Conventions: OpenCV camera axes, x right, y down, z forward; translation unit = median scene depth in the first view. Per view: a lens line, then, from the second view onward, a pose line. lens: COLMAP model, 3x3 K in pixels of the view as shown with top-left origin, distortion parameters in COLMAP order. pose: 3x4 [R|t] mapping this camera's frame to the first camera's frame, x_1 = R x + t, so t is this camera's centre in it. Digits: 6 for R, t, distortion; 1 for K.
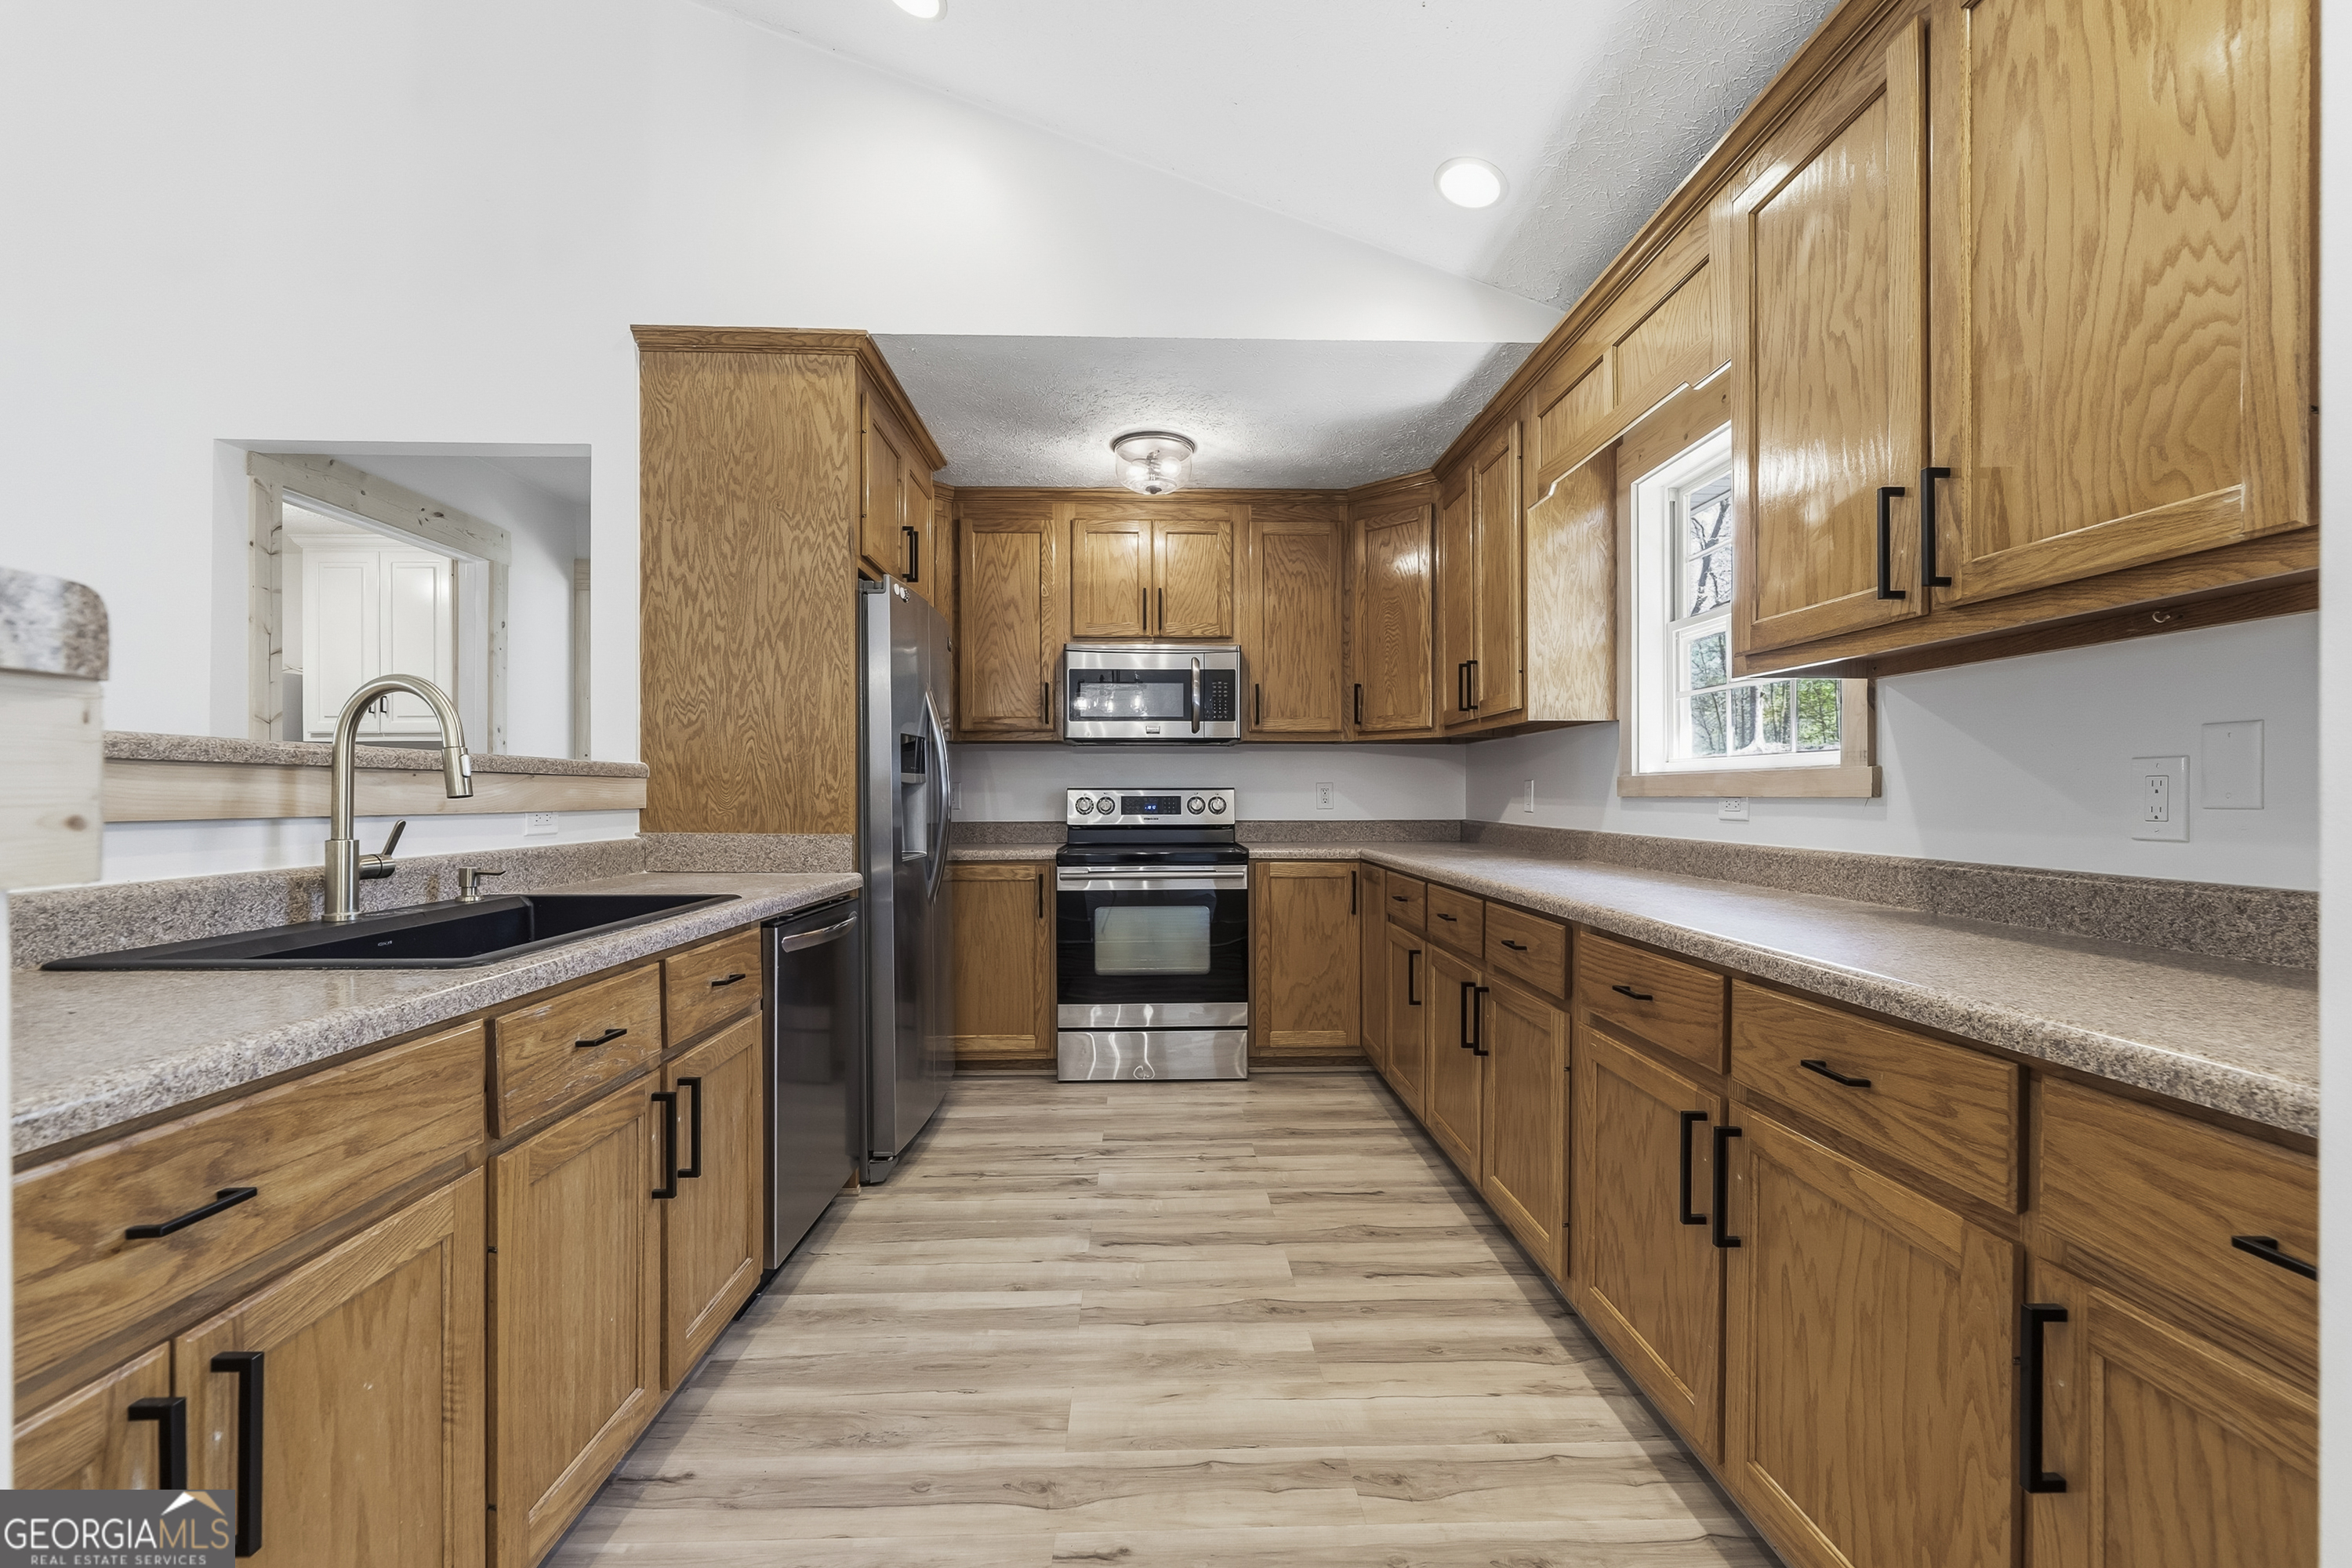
lens RADIAL K [[965.9, 0, 1175.0], [0, 965.9, 794.6], [0, 0, 1]] dist [-0.001856, -0.000040]
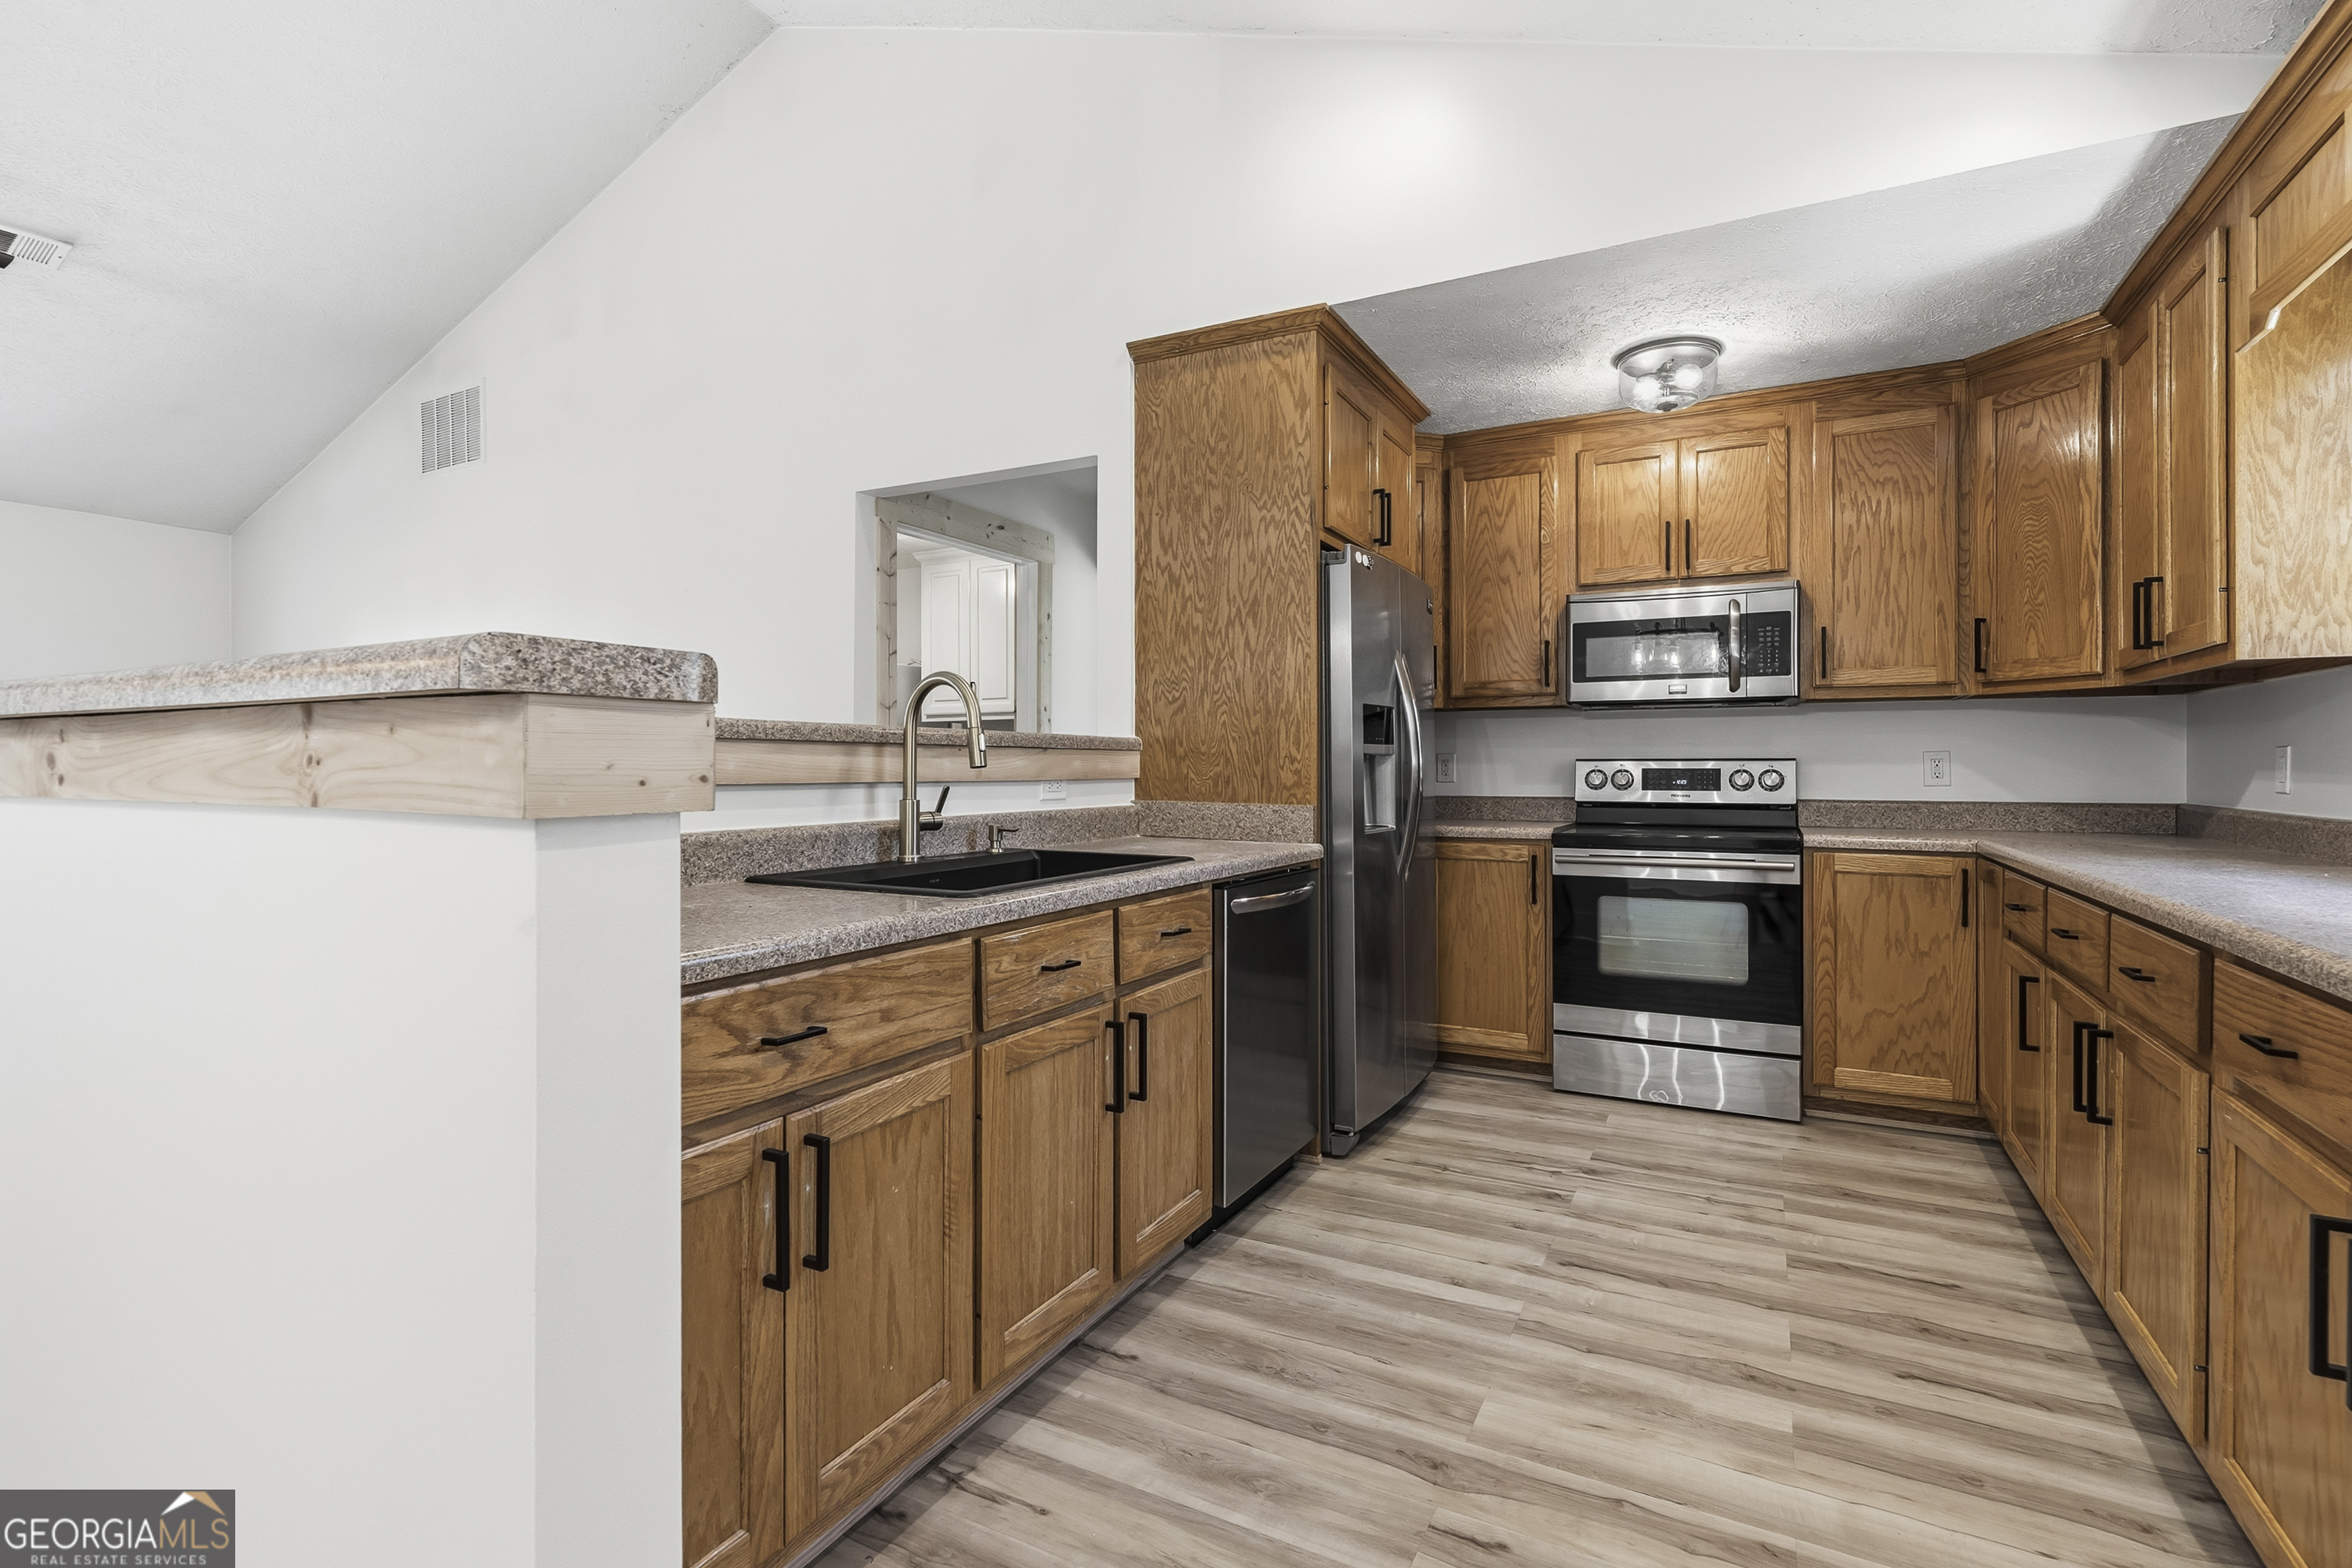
lens RADIAL K [[1088.3, 0, 1174.7], [0, 1088.3, 770.8], [0, 0, 1]] dist [0.002048, 0.001338]
pose [[0.866969, 0.003637, -0.498348, 0.107687], [-0.001715, 0.999989, 0.004313, 0.000349], [0.498358, -0.002885, 0.866966, -0.058855]]
